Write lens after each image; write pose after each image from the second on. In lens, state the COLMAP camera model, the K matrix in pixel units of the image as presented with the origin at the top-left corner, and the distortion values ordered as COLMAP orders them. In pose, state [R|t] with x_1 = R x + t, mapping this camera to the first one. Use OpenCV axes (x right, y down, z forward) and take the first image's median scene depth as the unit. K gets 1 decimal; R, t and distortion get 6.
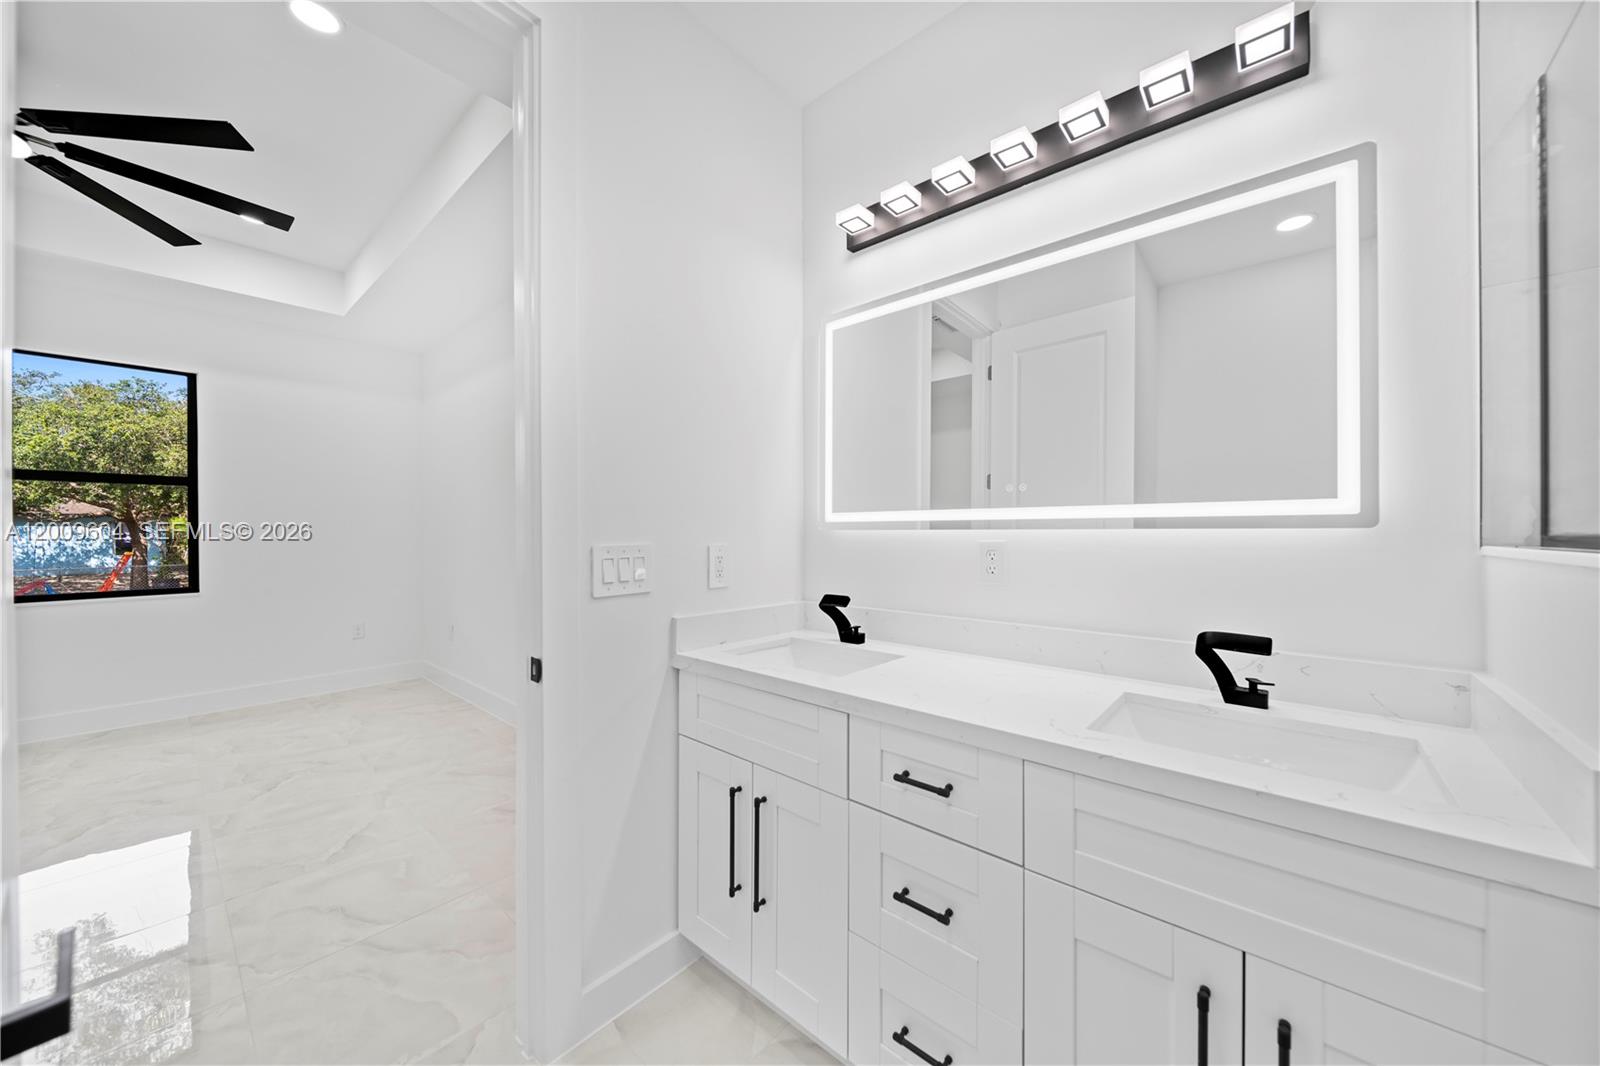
lens RADIAL K [[569.4, 0, 800.0], [0, 569.4, 533.0], [0, 0, 1]] dist [-0.000337, 0.000045]
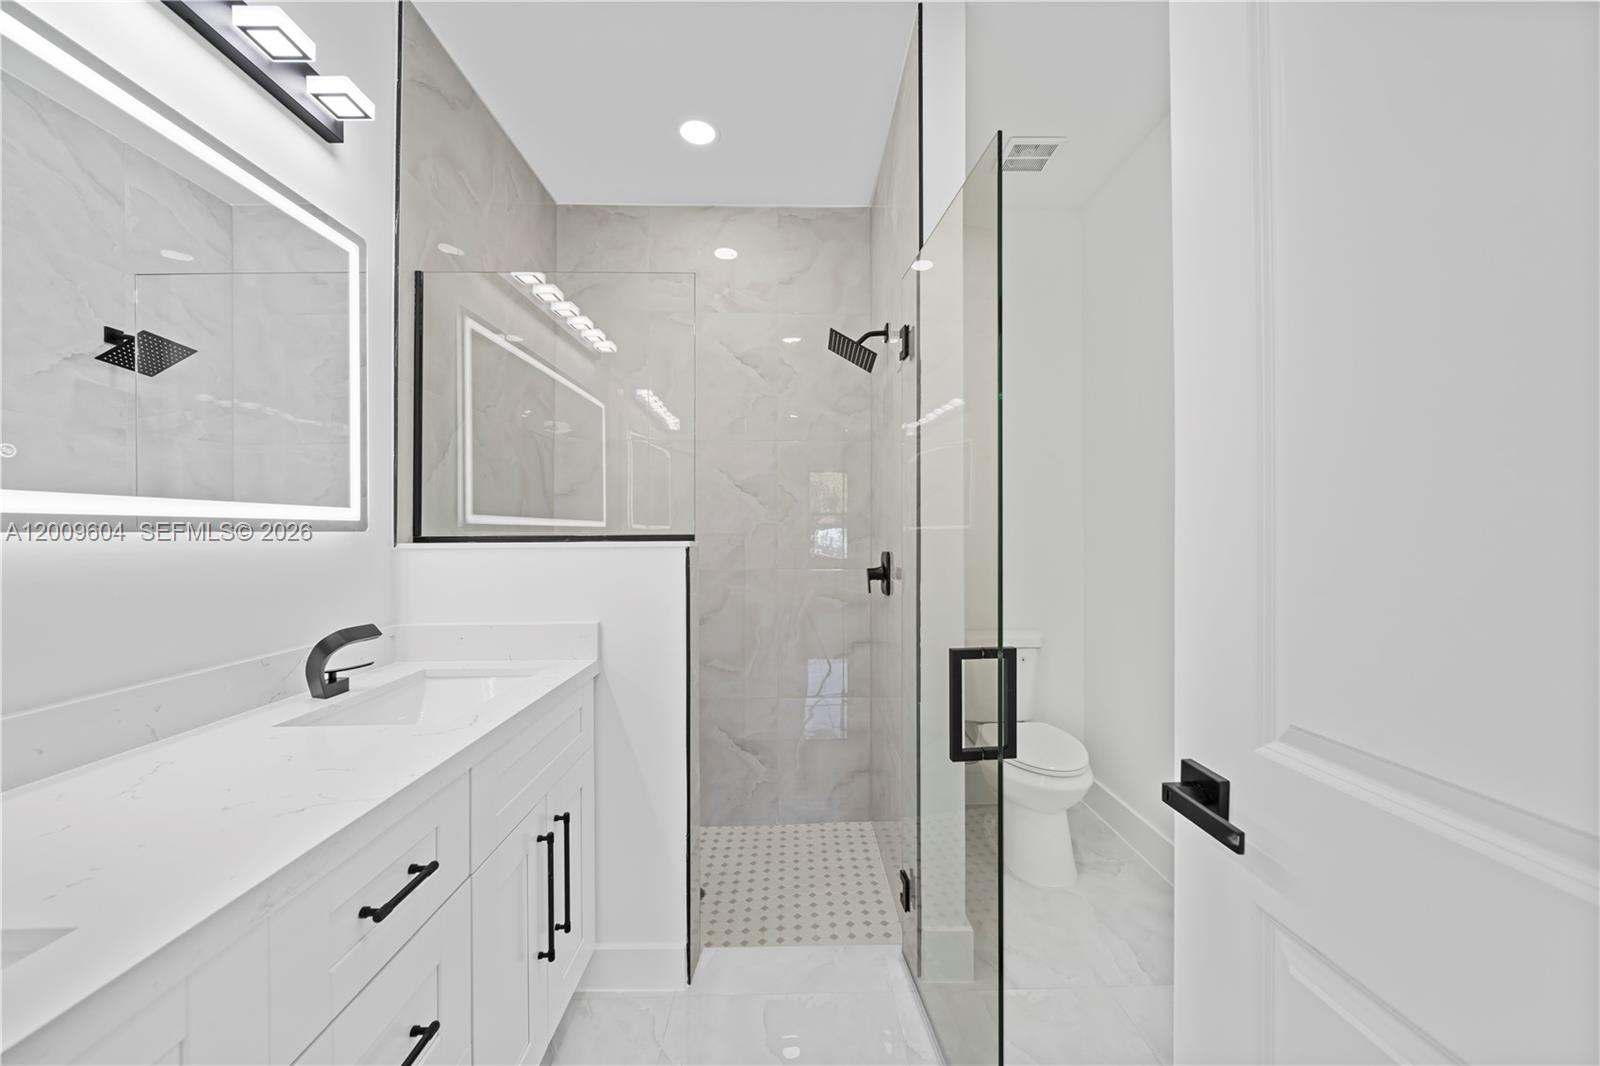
lens RADIAL K [[569.4, 0, 800.0], [0, 569.4, 533.0], [0, 0, 1]] dist [-0.000337, 0.000045]
pose [[-0.669924, 0.001142, 0.742429, -0.633202], [0.006167, 0.999973, 0.004026, -0.004111], [-0.742404, 0.007276, -0.669913, 1.087382]]
